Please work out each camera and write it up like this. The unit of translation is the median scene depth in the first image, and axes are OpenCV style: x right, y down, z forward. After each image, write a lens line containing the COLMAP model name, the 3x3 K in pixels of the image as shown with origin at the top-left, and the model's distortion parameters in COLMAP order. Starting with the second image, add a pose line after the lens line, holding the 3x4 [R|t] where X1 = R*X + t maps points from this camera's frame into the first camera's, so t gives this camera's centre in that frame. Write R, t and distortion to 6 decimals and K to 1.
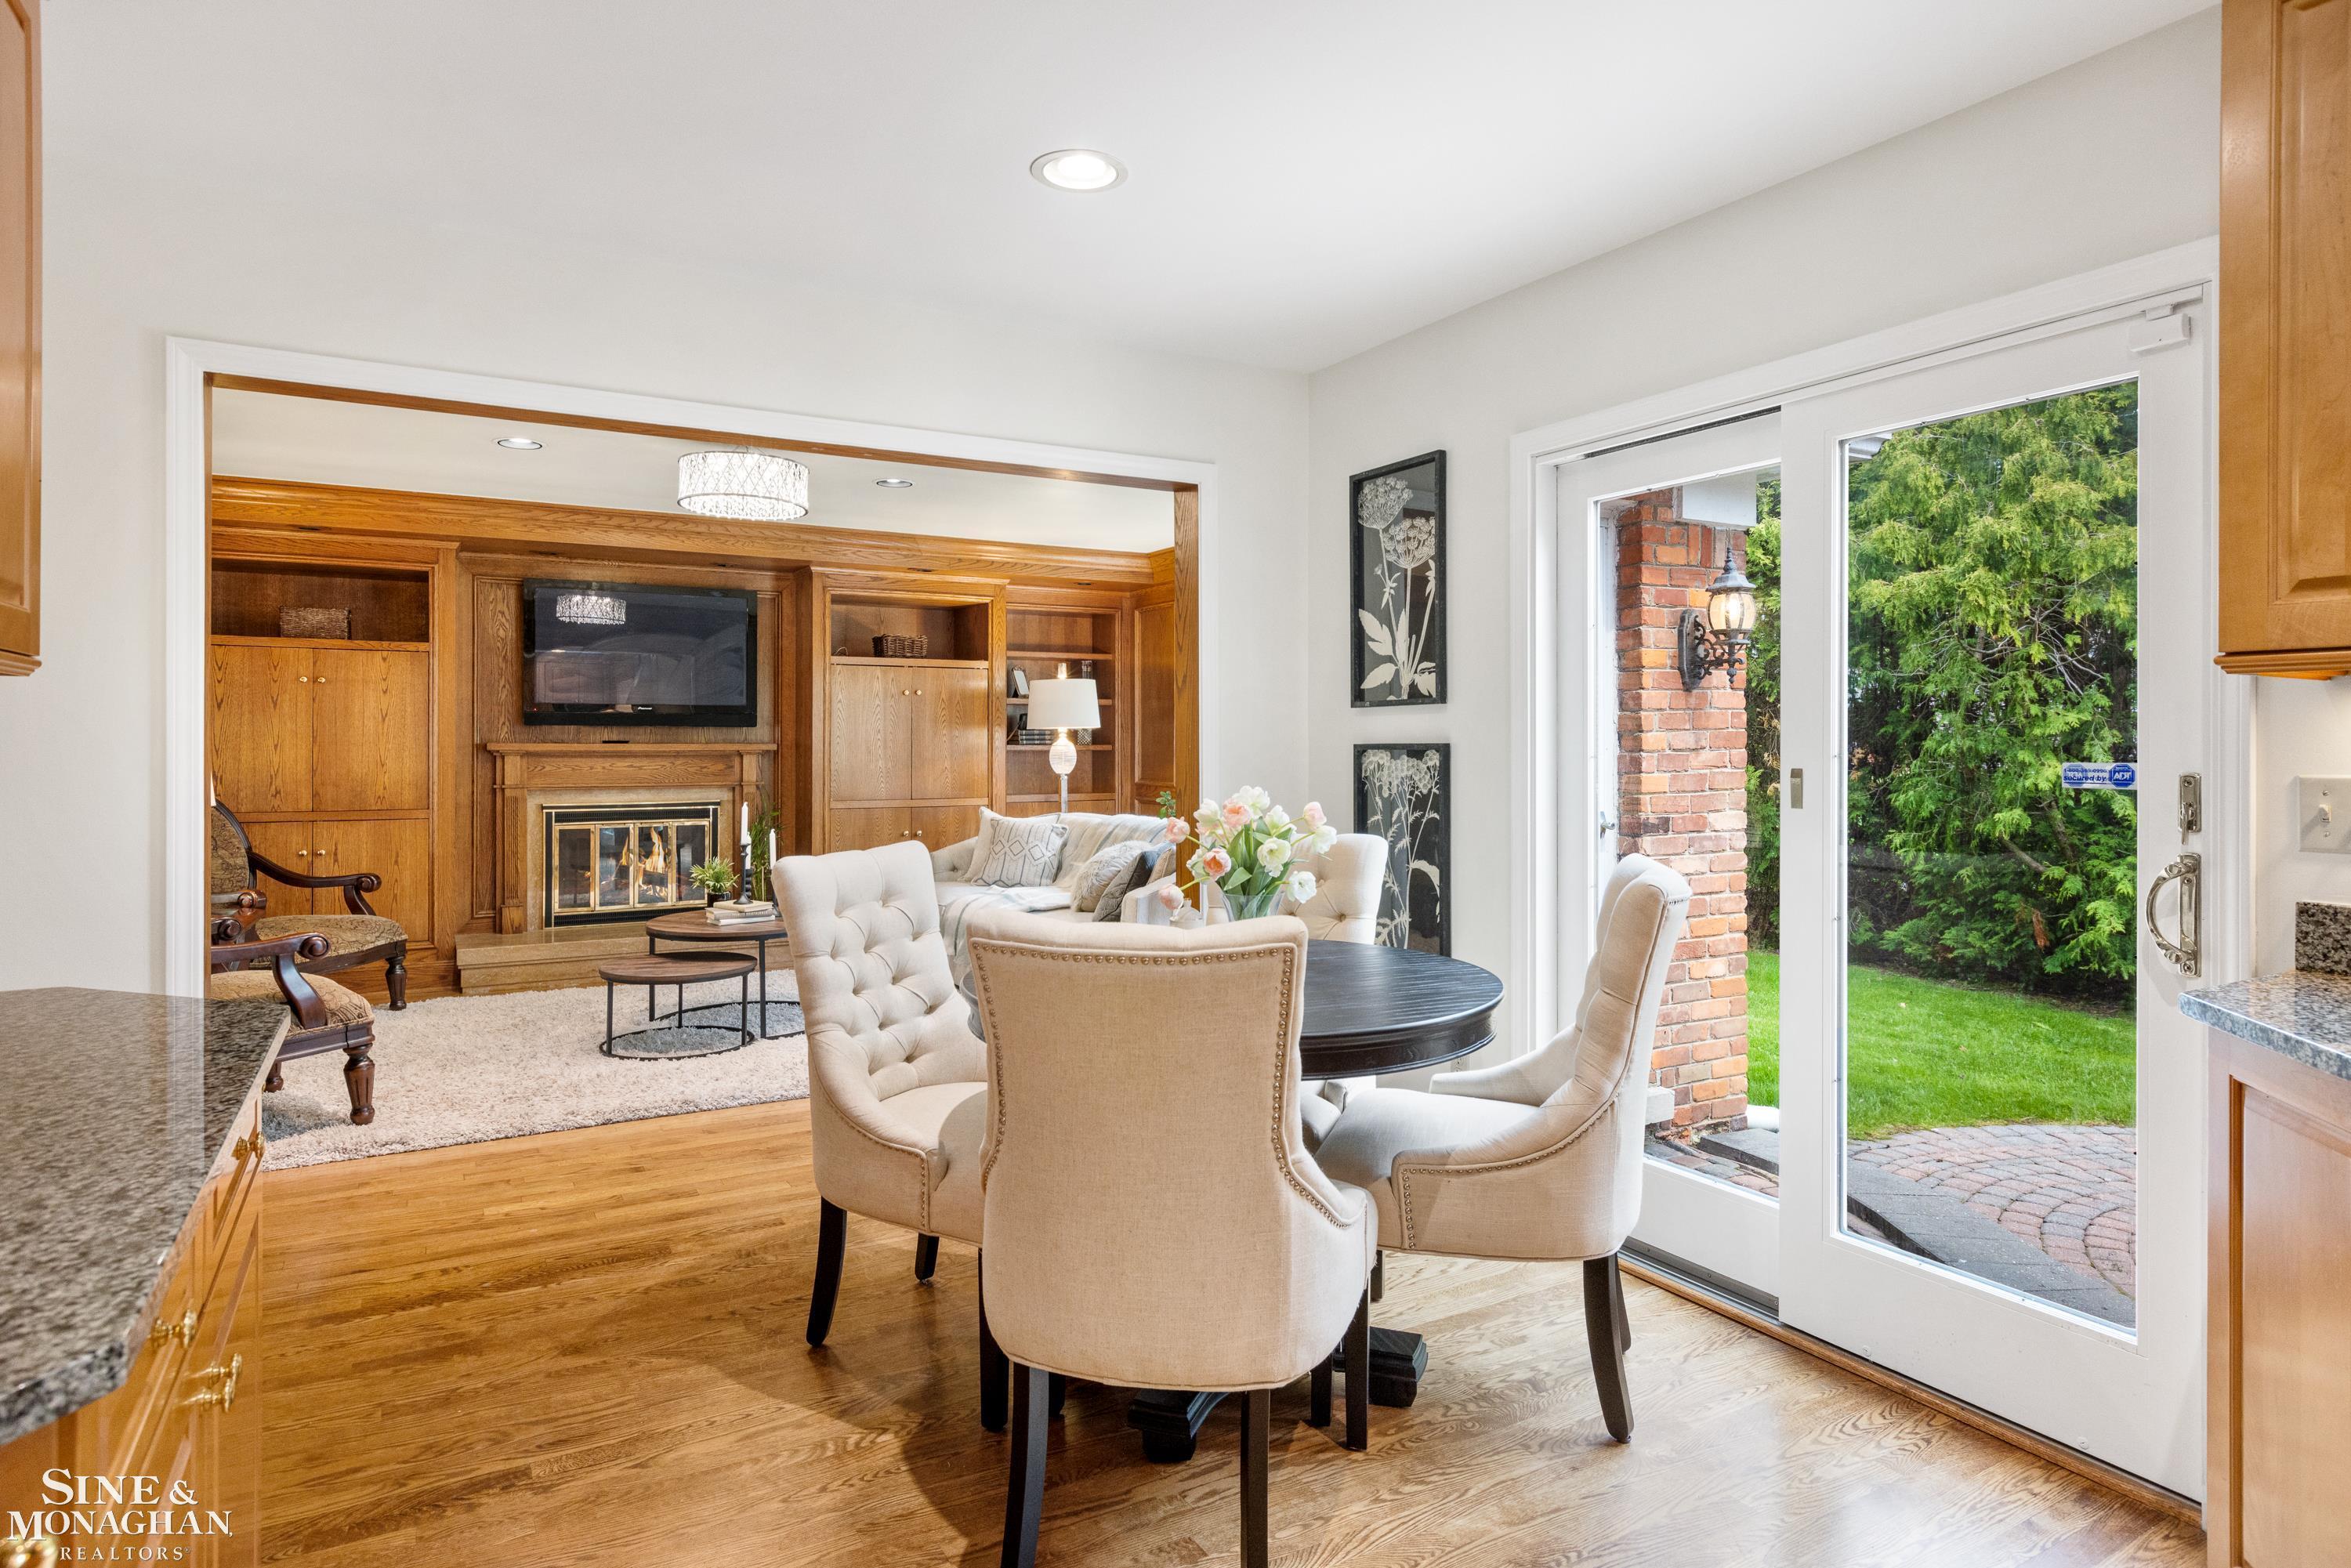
lens RADIAL K [[1330.1, 0, 1179.5], [0, 1330.1, 771.4], [0, 0, 1]] dist [0.005081, -0.000027]
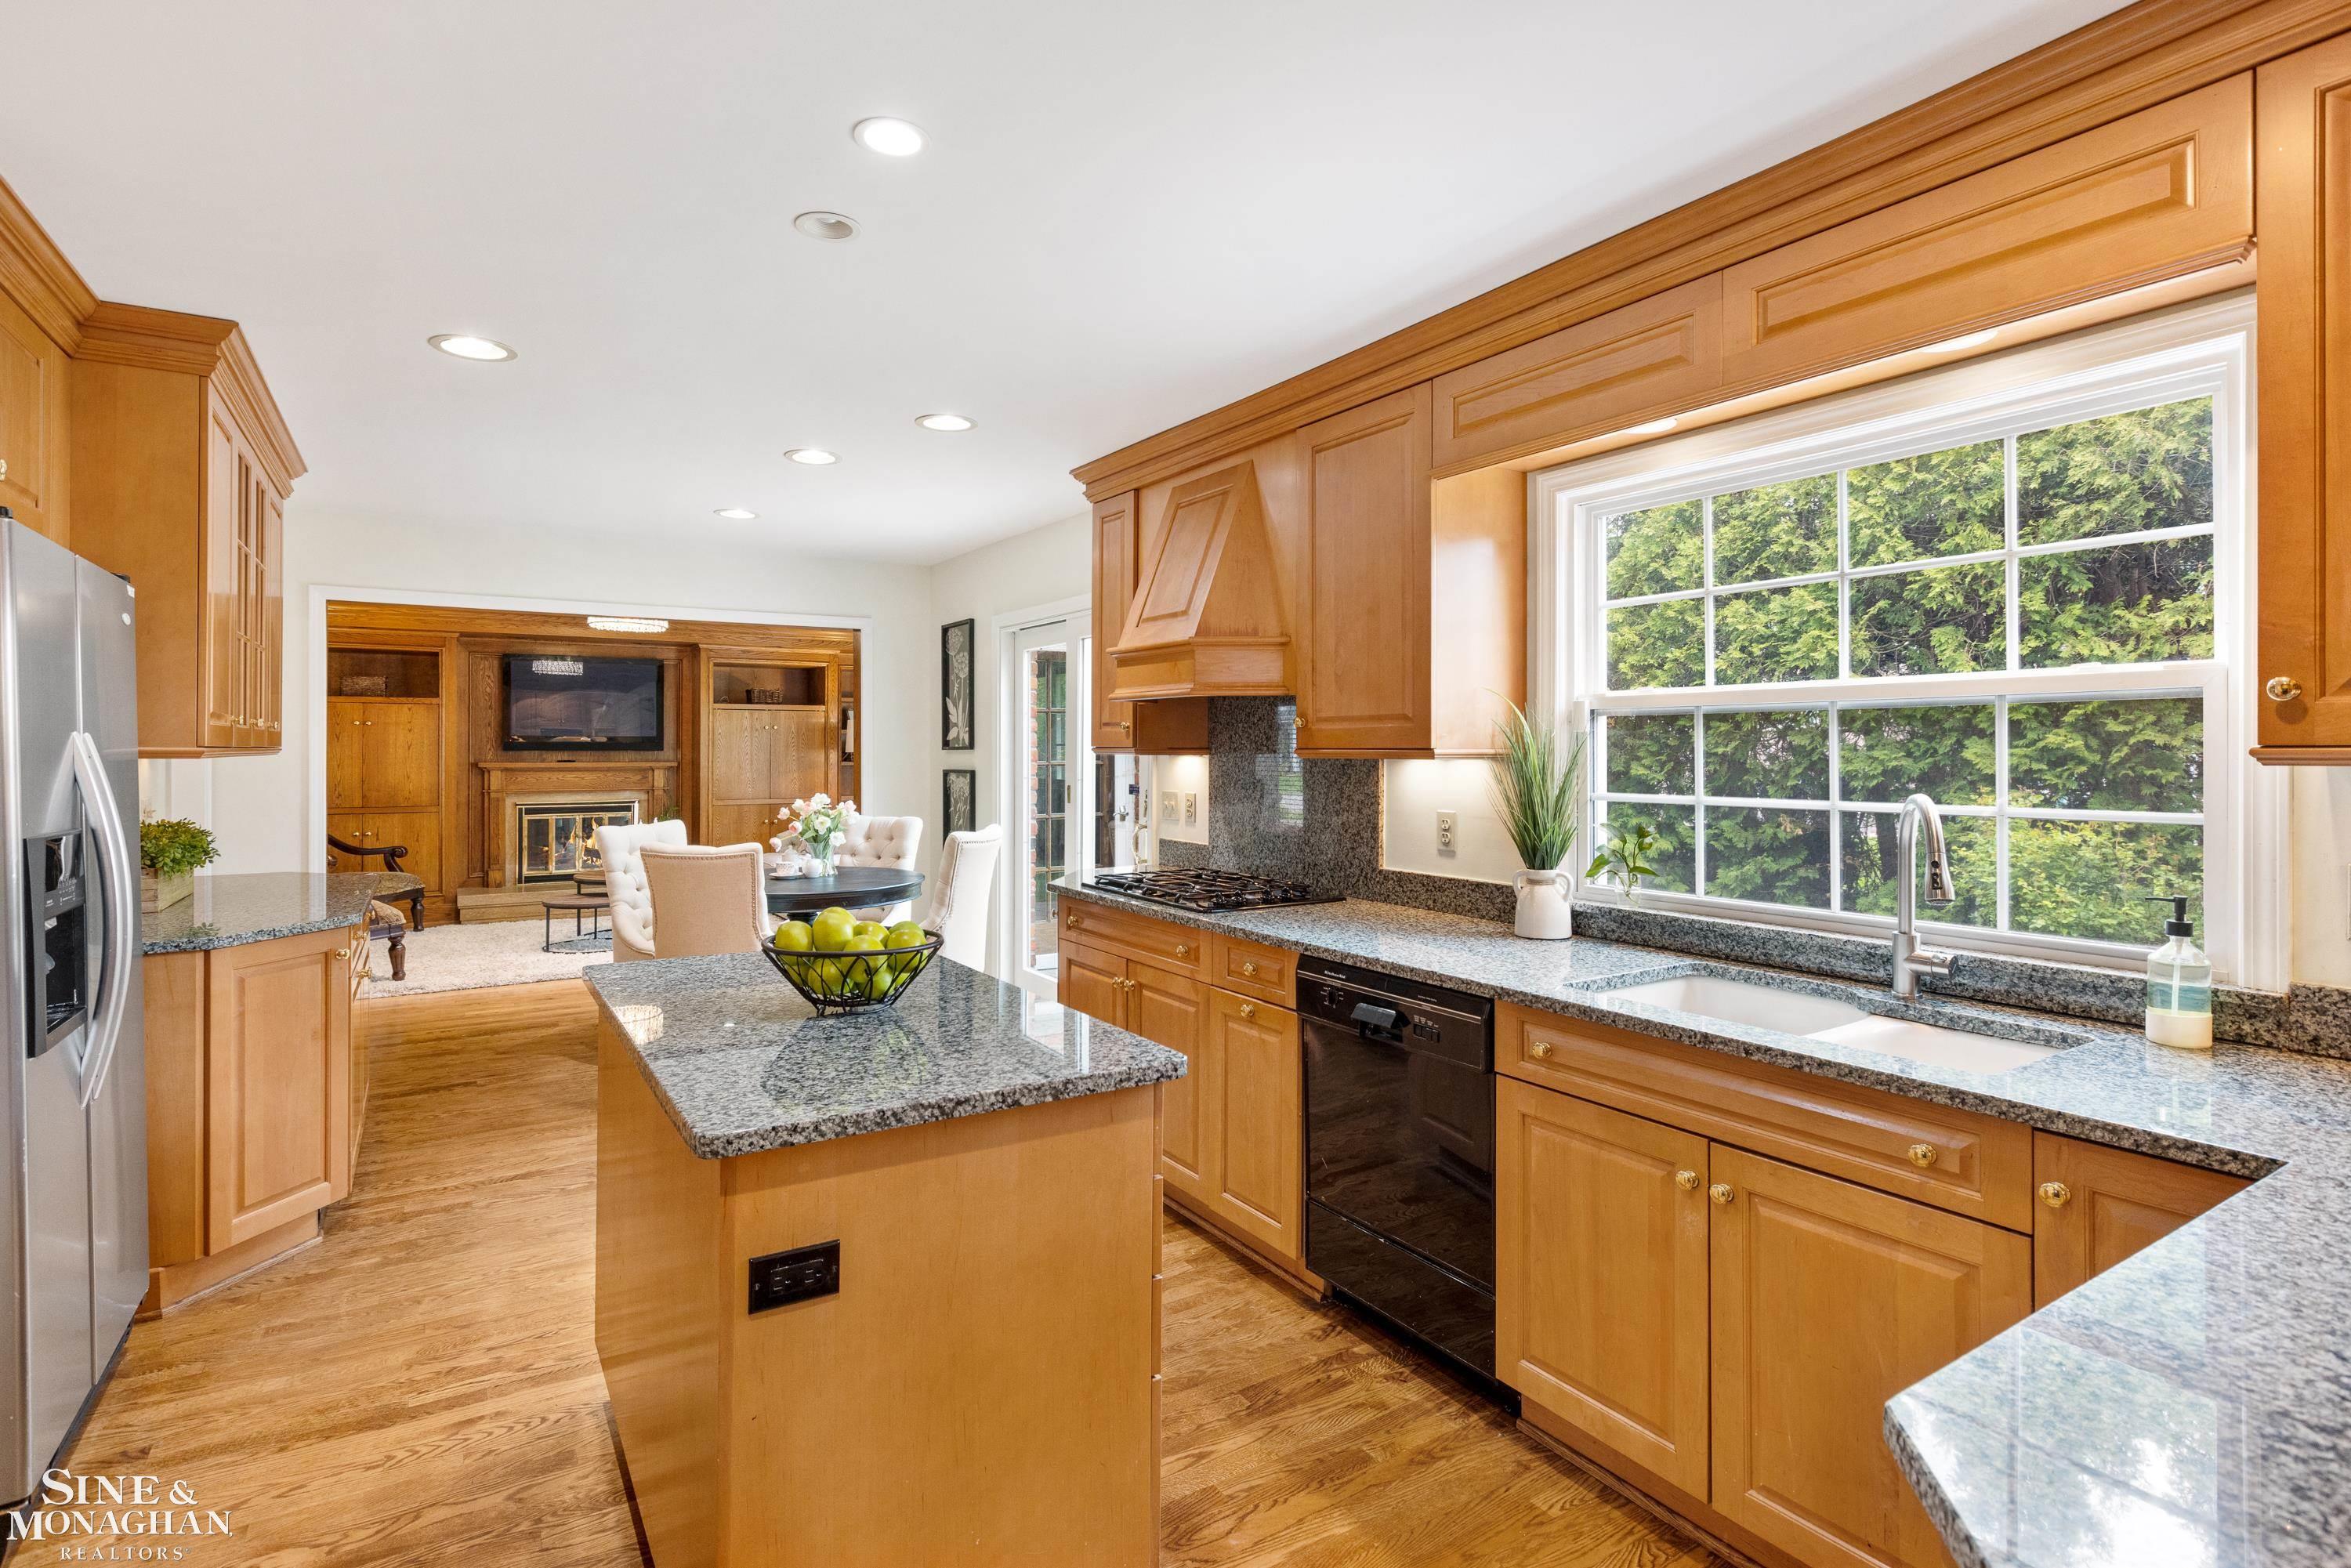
lens RADIAL K [[1162.1, 0, 1171.8], [0, 1162.1, 770.5], [0, 0, 1]] dist [-0.006159, 0.000175]
pose [[0.998914, -0.001253, 0.046565, 0.210314], [0.001357, 0.999997, -0.002210, -0.008264], [-0.046562, 0.002271, 0.998913, -0.360623]]
